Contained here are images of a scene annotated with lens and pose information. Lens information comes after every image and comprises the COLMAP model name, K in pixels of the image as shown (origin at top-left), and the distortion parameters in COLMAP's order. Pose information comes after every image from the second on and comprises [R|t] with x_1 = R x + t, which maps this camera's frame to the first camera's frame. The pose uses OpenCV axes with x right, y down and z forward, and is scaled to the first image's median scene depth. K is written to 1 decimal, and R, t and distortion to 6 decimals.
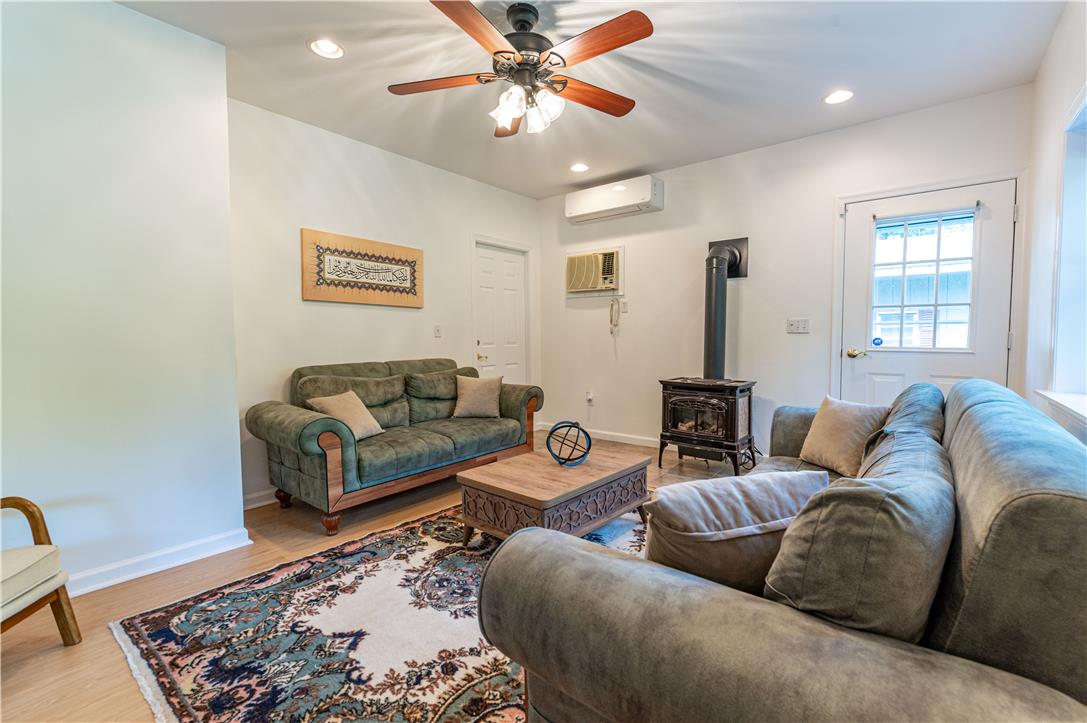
lens RADIAL K [[465.7, 0, 553.2], [0, 465.7, 357.8], [0, 0, 1]] dist [-0.000992, -0.000406]
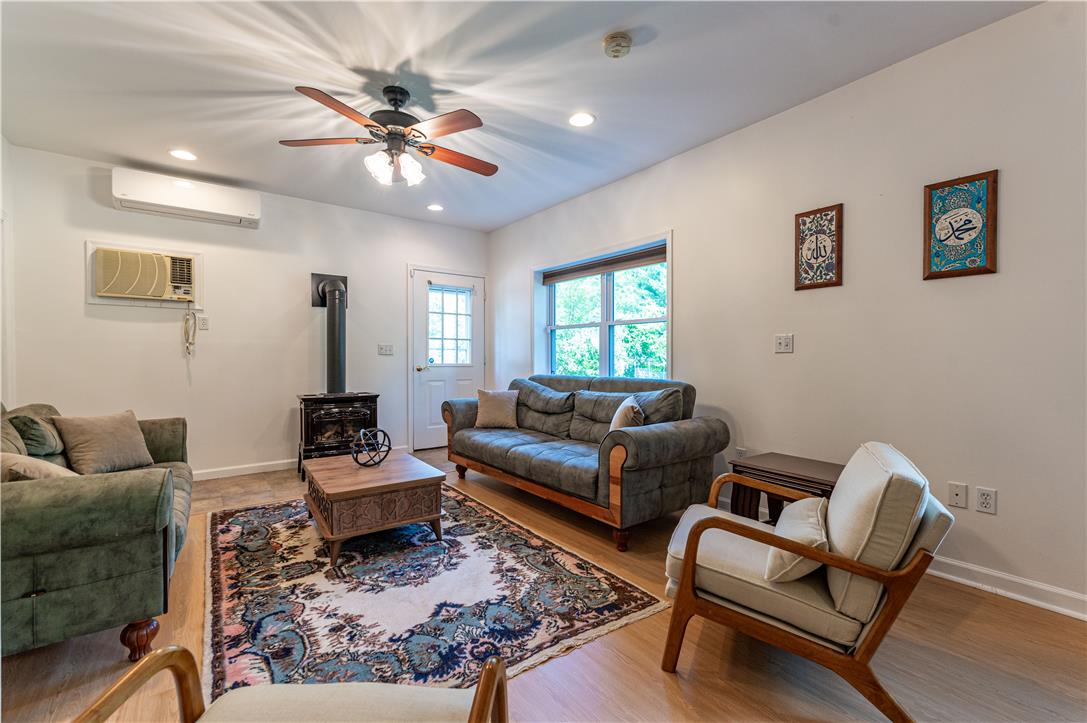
lens RADIAL K [[469.7, 0, 558.0], [0, 469.7, 360.8], [0, 0, 1]] dist [-0.002736, -0.000575]
pose [[0.231597, -0.001765, 0.972810, -0.845818], [0.049912, 0.998703, -0.010071, 0.004783], [-0.971530, 0.050888, 0.231385, 0.234898]]
